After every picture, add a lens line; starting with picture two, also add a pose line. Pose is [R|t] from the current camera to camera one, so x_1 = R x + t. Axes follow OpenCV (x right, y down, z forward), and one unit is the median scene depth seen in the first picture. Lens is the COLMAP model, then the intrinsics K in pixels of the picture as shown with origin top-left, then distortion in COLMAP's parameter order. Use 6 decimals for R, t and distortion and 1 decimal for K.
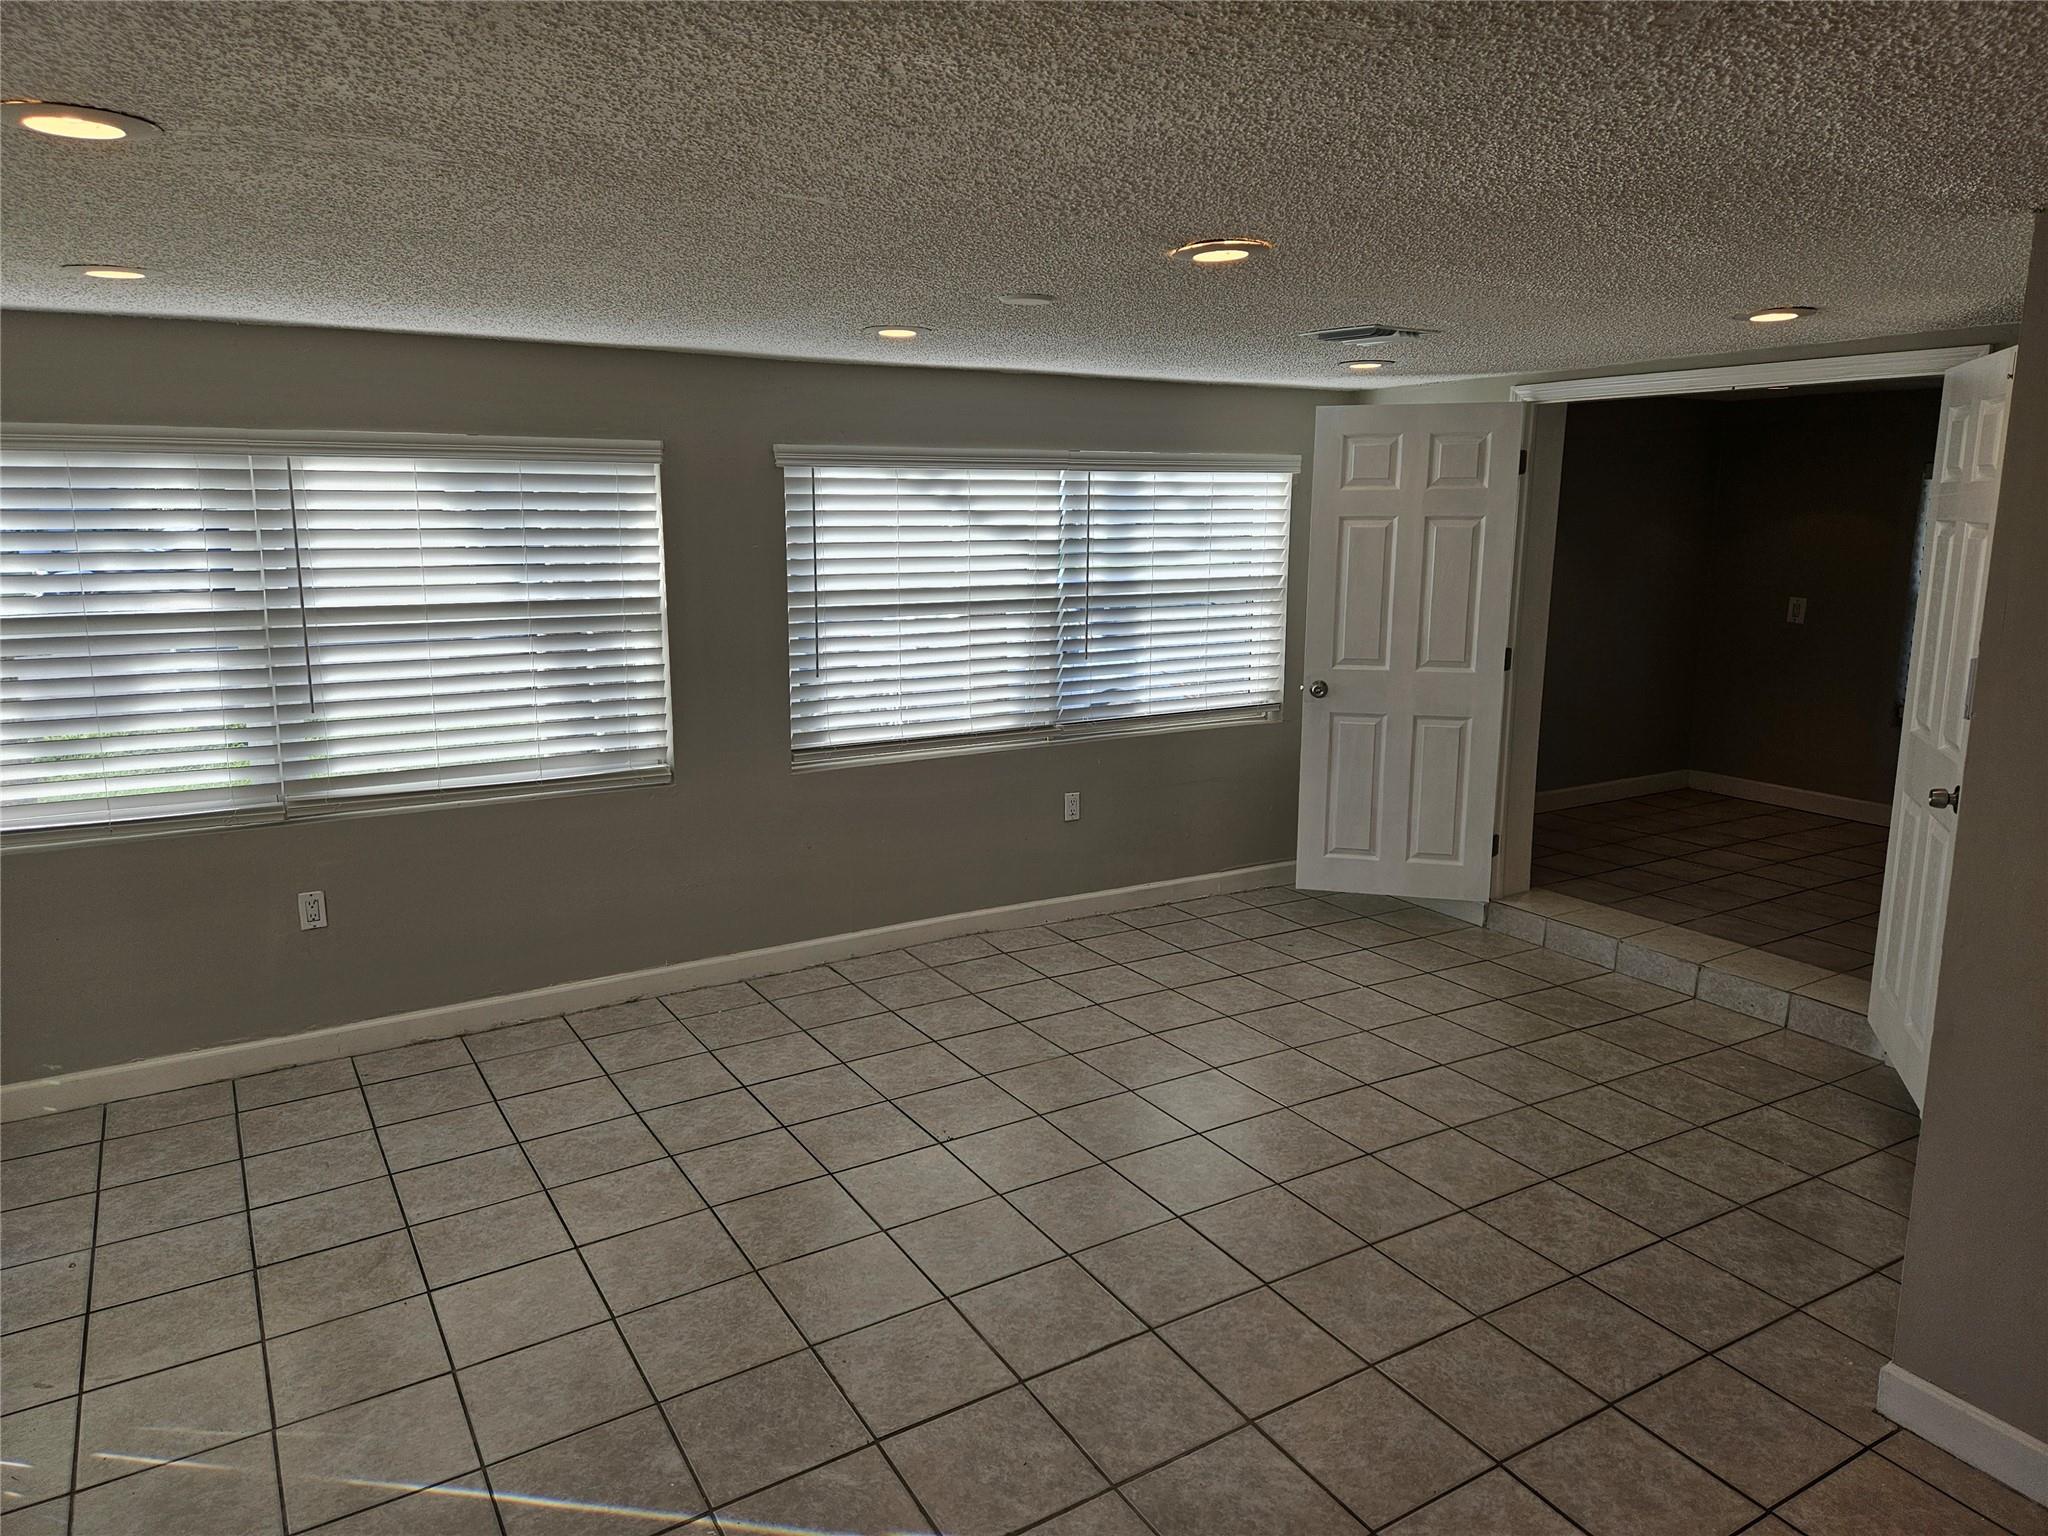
lens RADIAL K [[1371.1, 0, 1028.0], [0, 1371.1, 752.1], [0, 0, 1]] dist [0.047178, -0.005448]
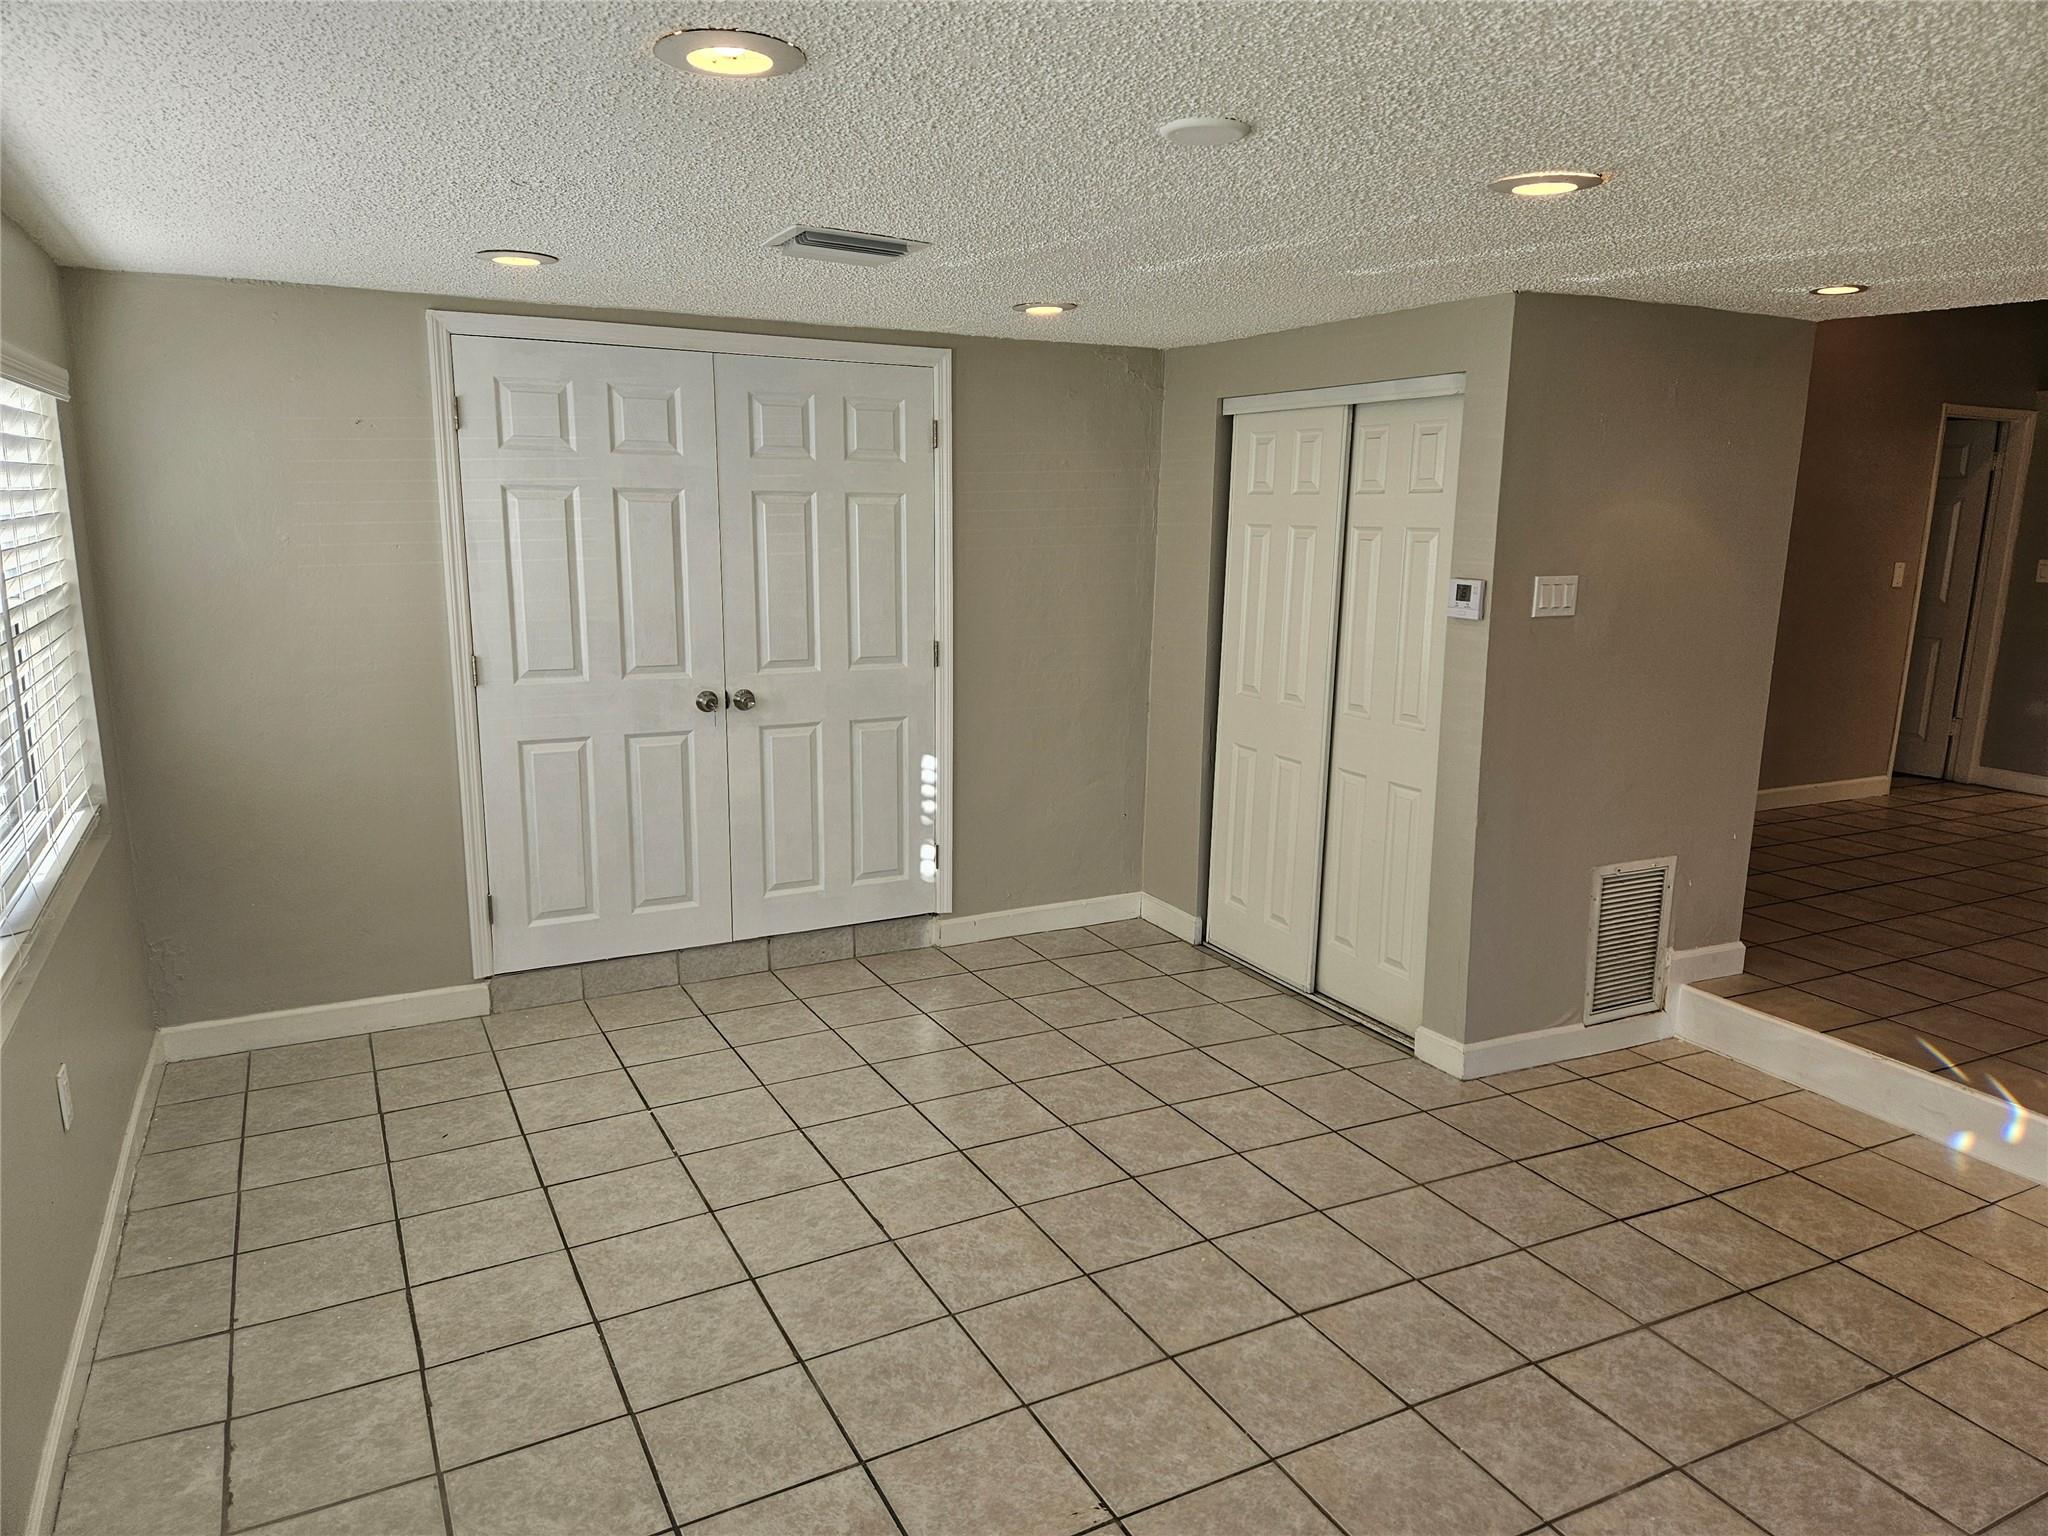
lens RADIAL K [[1371.1, 0, 1027.0], [0, 1371.1, 775.5], [0, 0, 1]] dist [0.047178, -0.005448]
pose [[0.060622, -0.205974, 0.976678, -0.686334], [0.169384, 0.966409, 0.193295, -0.182547], [-0.983684, 0.153715, 0.093474, 1.067390]]
